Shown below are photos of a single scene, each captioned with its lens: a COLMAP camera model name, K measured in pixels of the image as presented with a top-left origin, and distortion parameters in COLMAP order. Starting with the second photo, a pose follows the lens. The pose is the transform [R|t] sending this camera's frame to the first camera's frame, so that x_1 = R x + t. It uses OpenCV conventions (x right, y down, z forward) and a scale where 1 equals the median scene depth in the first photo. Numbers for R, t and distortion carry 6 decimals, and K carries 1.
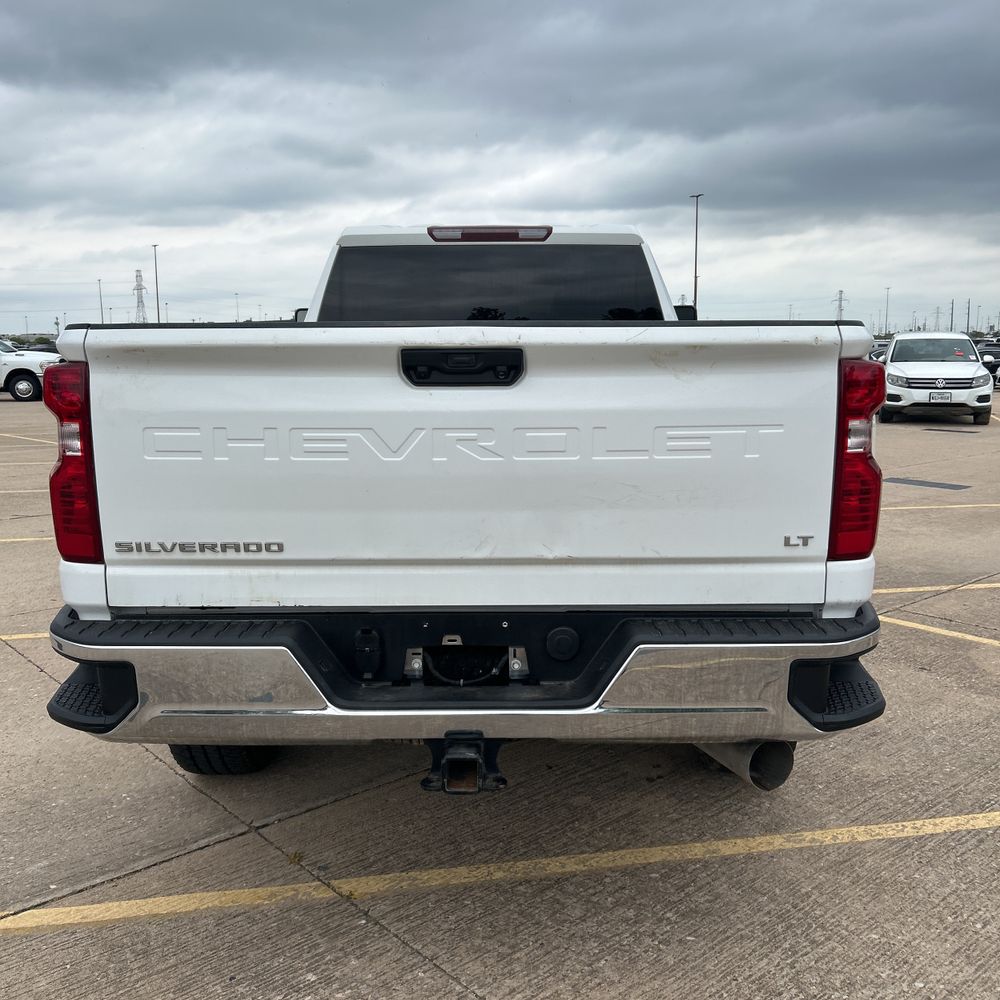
lens RADIAL K [[994.2, 0, 508.8], [0, 994.2, 513.6], [0, 0, 1]] dist [0.038291, -0.033036]
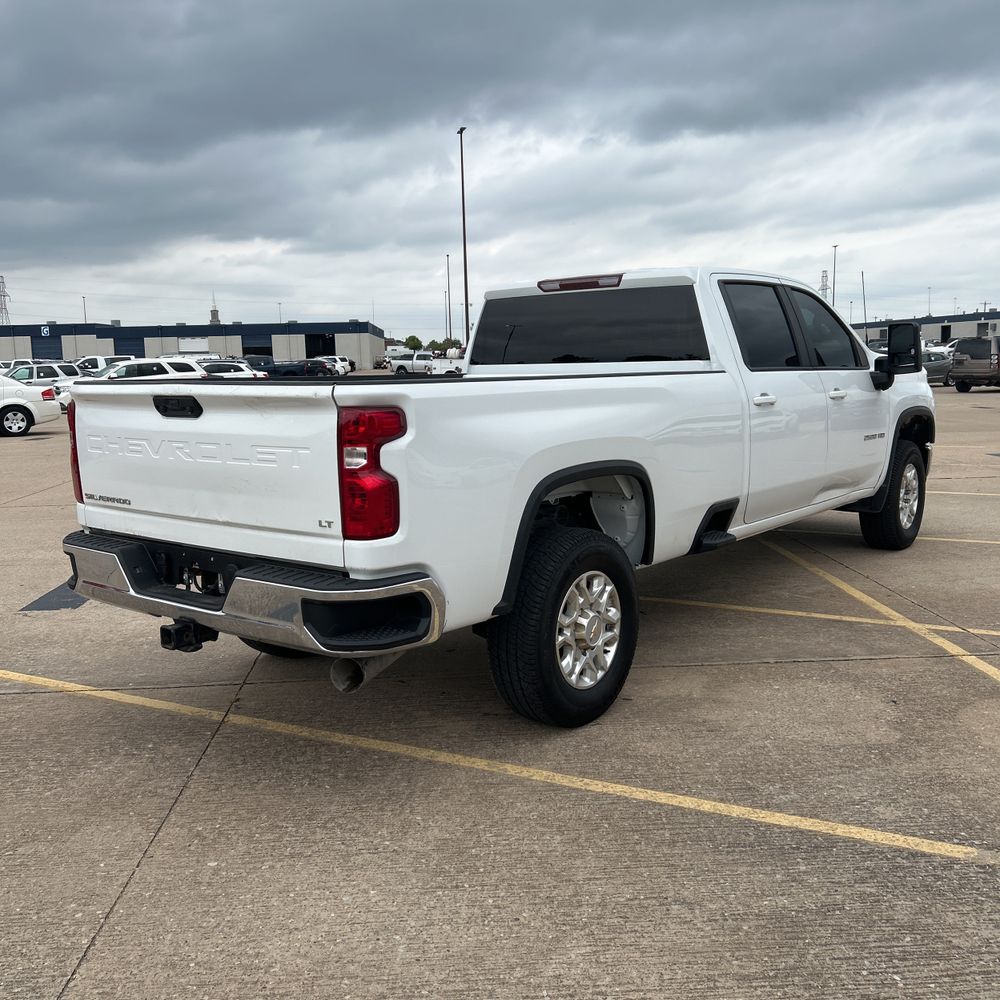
lens RADIAL K [[974.4, 0, 500.0], [0, 974.4, 500.0], [0, 0, 1]] dist [0.077096, -0.128270]
pose [[0.791480, 0.075059, -0.606569, 1.114989], [-0.081012, 0.996558, 0.017608, -0.045161], [0.605803, 0.035203, 0.794836, -0.021575]]
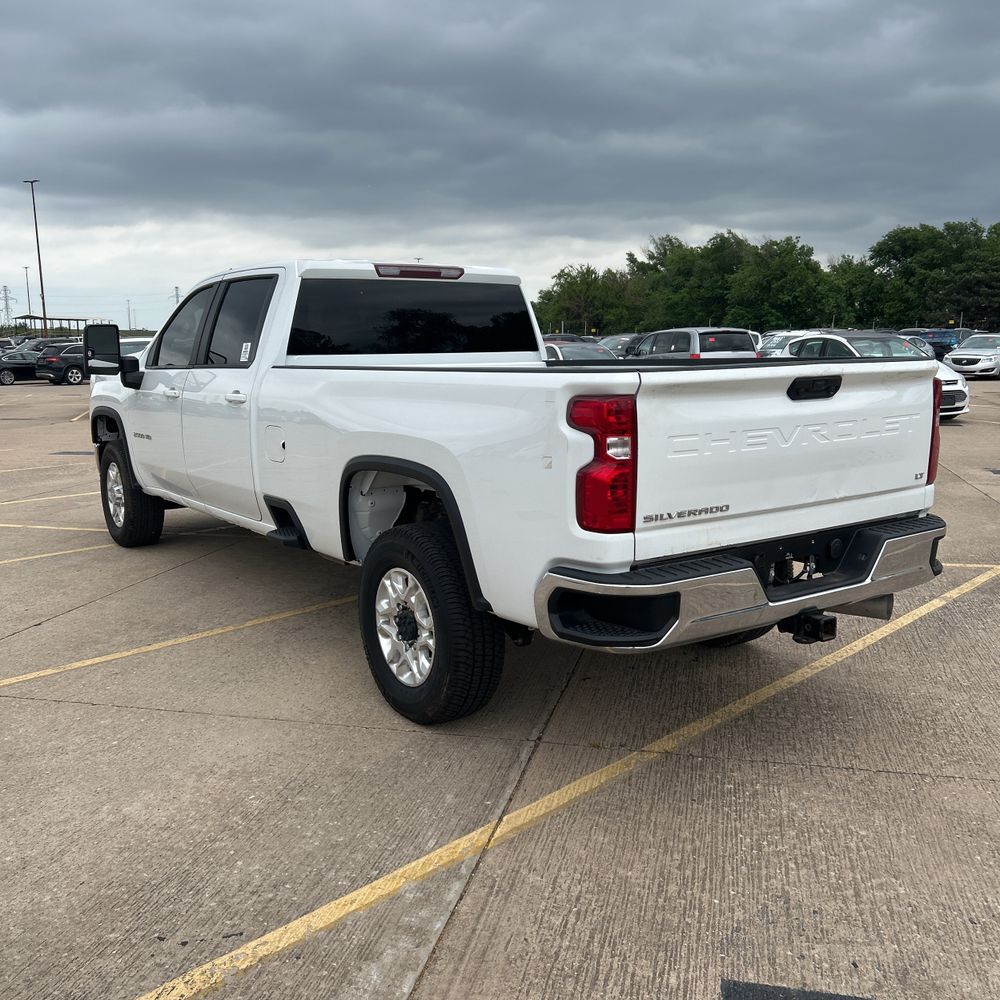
lens RADIAL K [[986.6, 0, 499.8], [0, 986.6, 524.4], [0, 0, 1]] dist [0.076890, -0.013725]
pose [[0.814989, -0.110212, 0.568899, -1.111109], [0.102490, 0.993685, 0.045681, -0.037695], [-0.570341, 0.021077, 0.821138, -0.056472]]
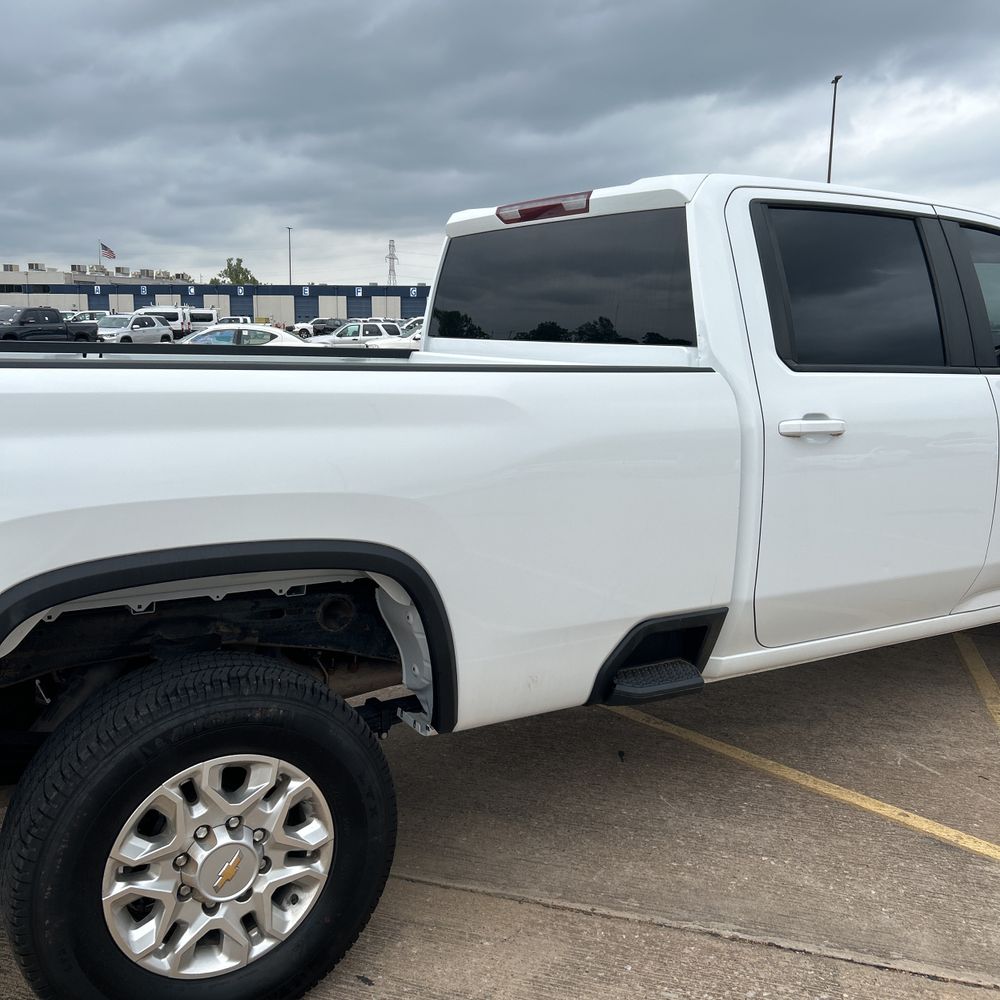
lens RADIAL K [[994.2, 0, 508.8], [0, 994.2, 513.6], [0, 0, 1]] dist [0.038291, -0.033036]
pose [[0.541767, 0.168534, -0.823459, 1.045675], [-0.157702, 0.982675, 0.097365, -0.212676], [0.825602, 0.077112, 0.558959, 0.985275]]
